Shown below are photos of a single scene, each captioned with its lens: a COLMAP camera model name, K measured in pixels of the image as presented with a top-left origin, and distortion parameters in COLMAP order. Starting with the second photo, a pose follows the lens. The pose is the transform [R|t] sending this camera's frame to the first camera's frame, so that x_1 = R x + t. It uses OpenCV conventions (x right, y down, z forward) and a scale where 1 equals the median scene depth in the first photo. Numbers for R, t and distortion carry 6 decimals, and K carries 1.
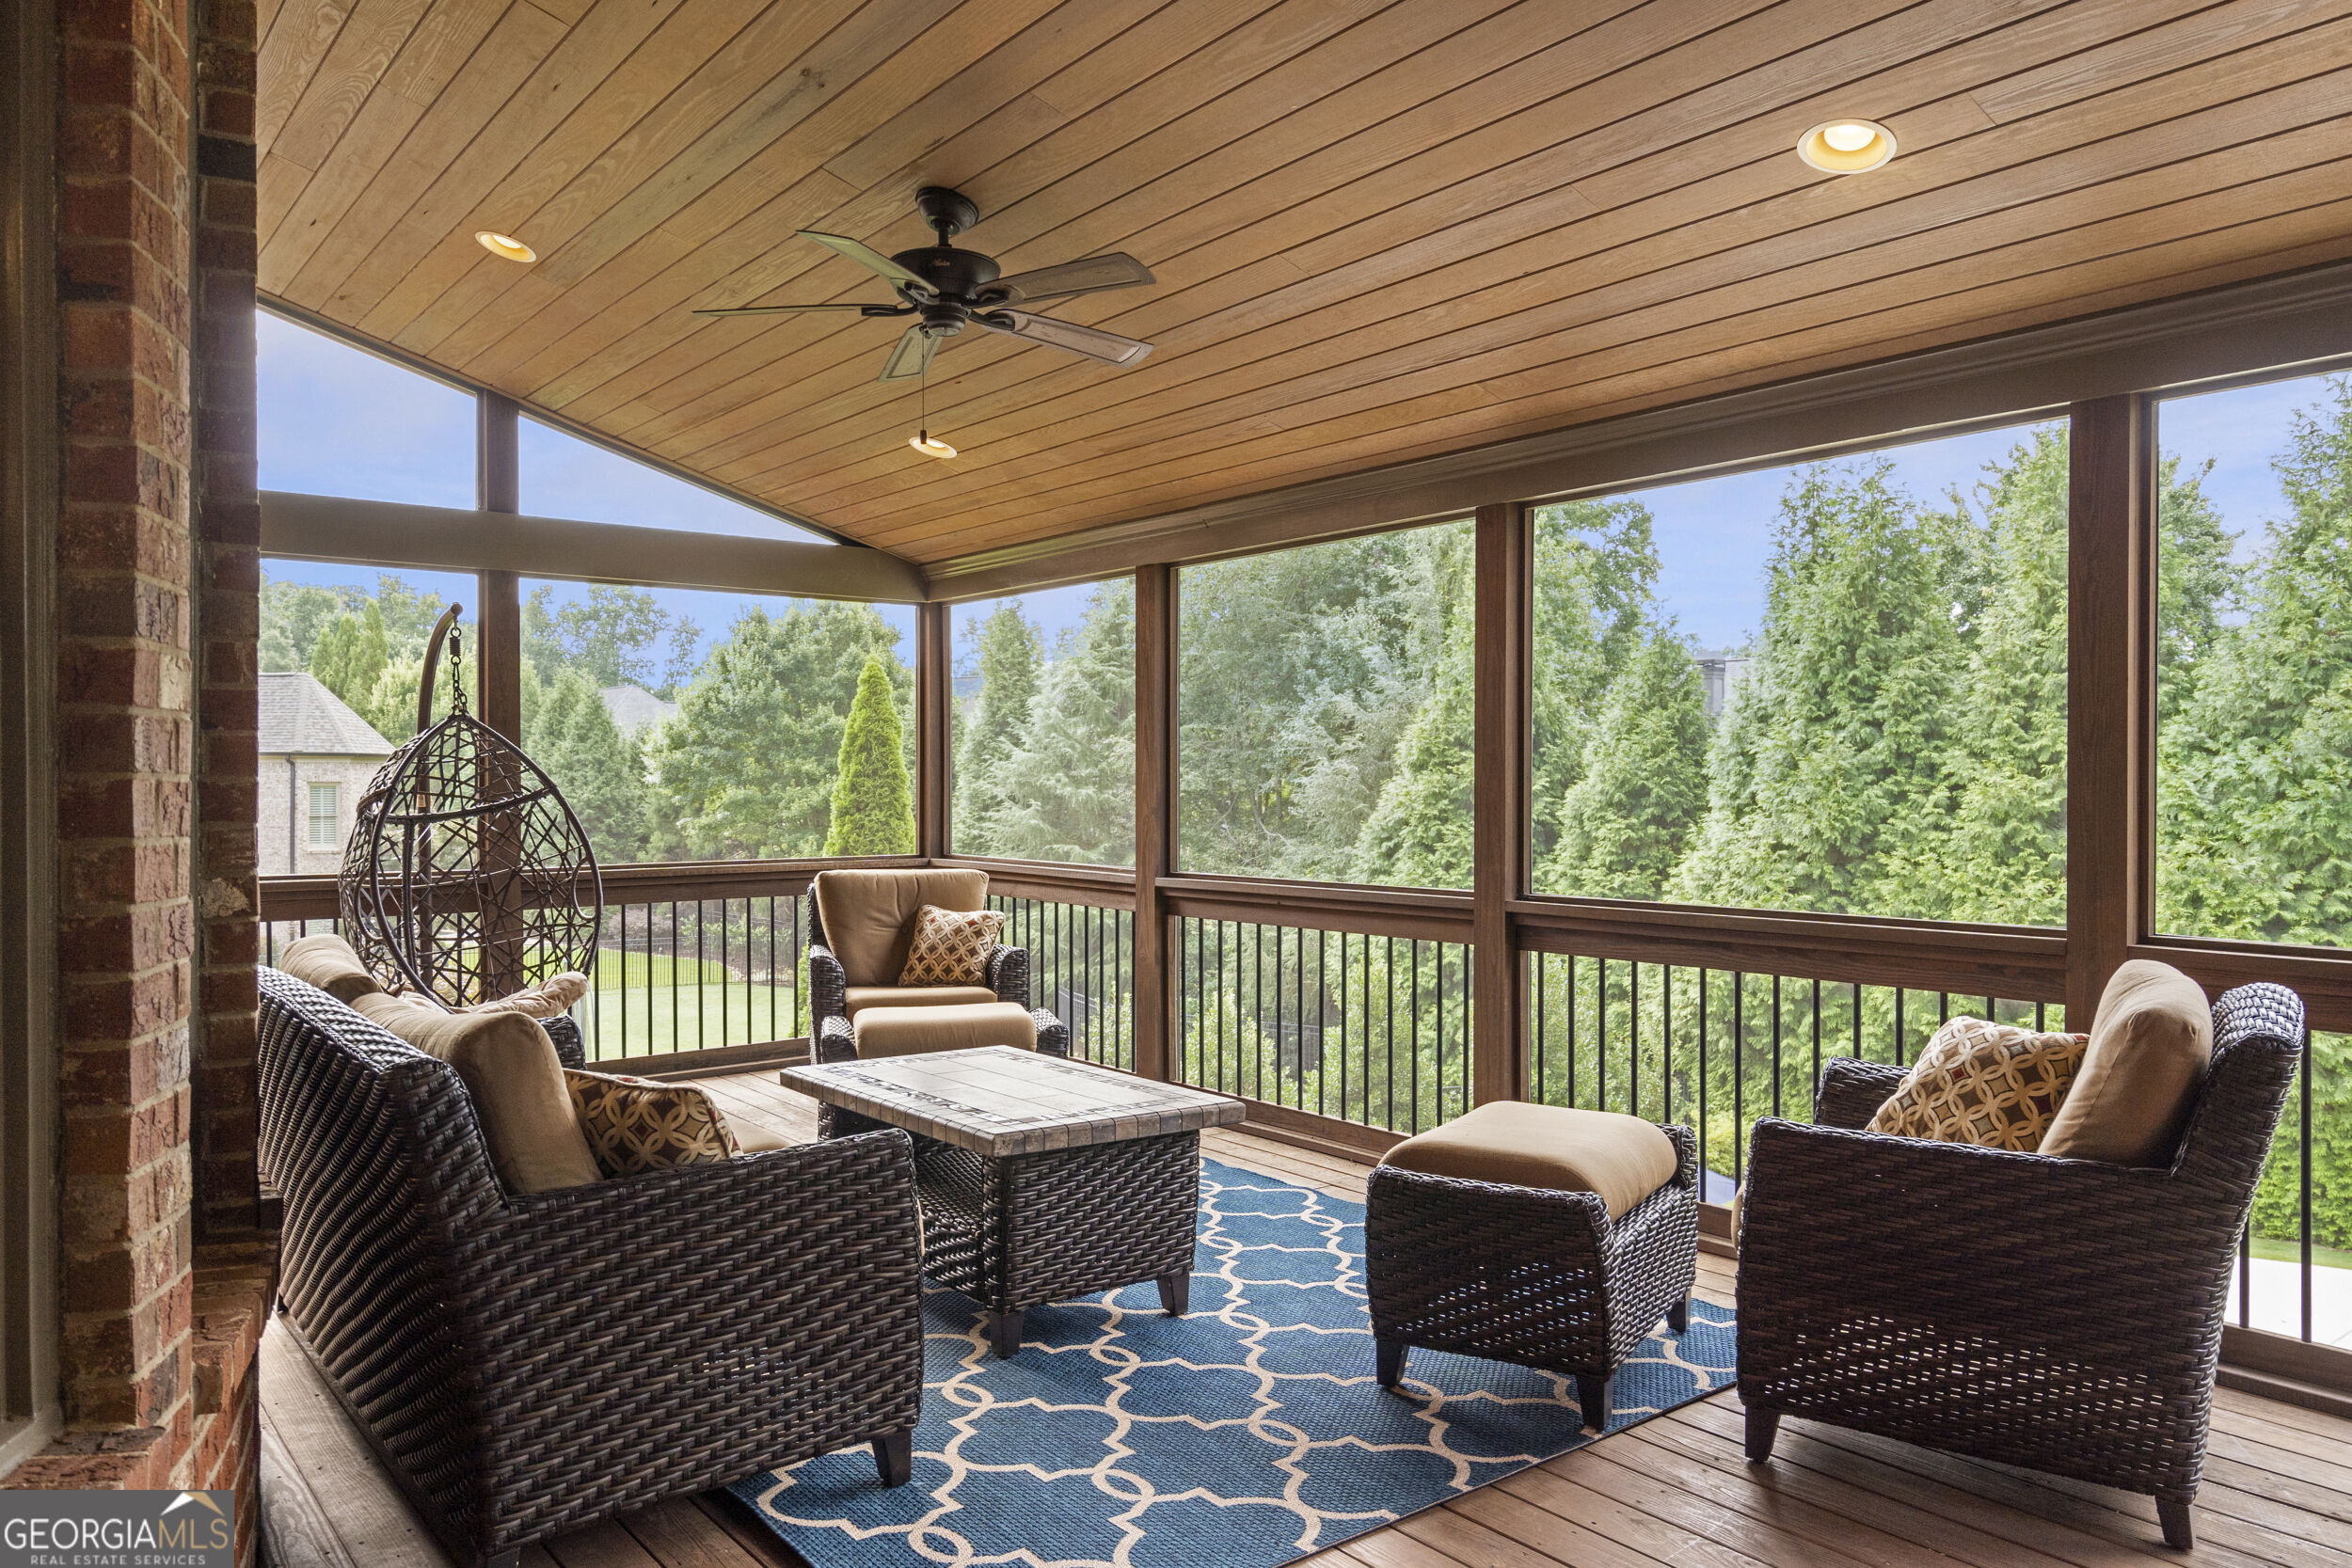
lens RADIAL K [[1635.6, 0, 1164.2], [0, 1635.6, 791.8], [0, 0, 1]] dist [0.000339, 0.002083]
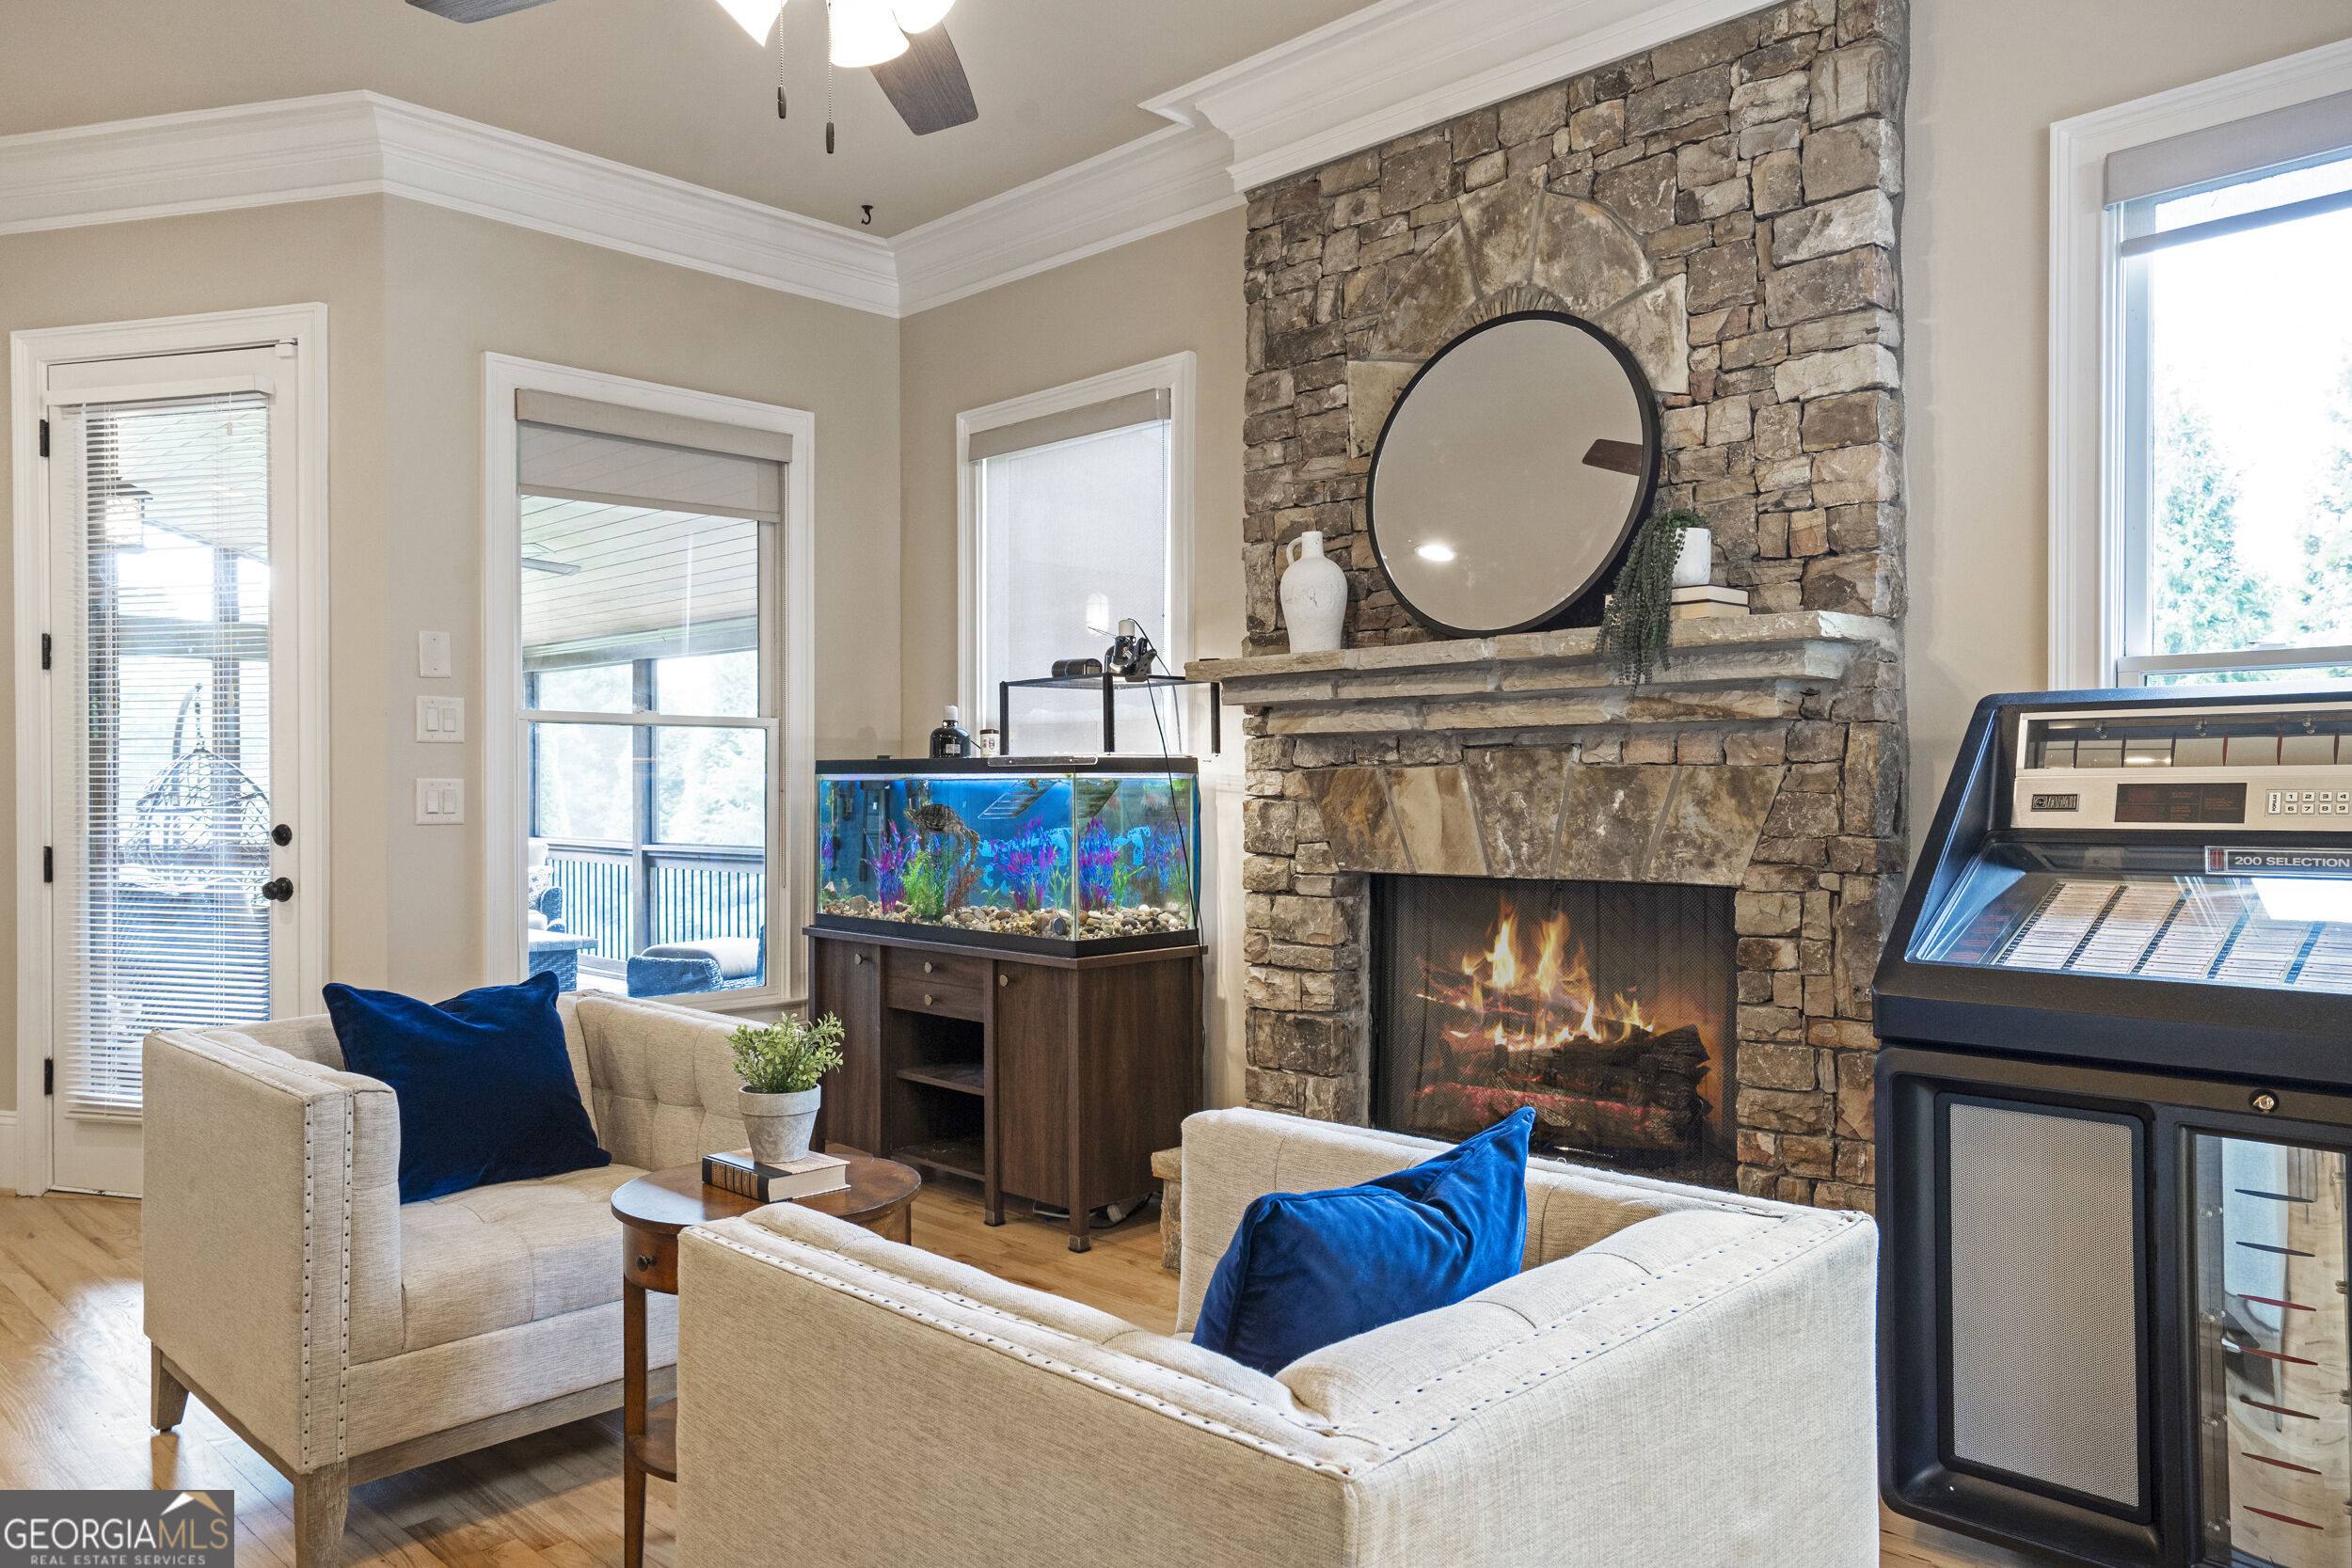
lens RADIAL K [[1635.6, 0, 1175.1], [0, 1635.6, 783.2], [0, 0, 1]] dist [0.000339, 0.002083]
pose [[0.990845, -0.000471, 0.135002, 0.348490], [0.001615, 0.999964, -0.008361, 0.004204], [-0.134993, 0.008503, 0.990810, -0.835109]]
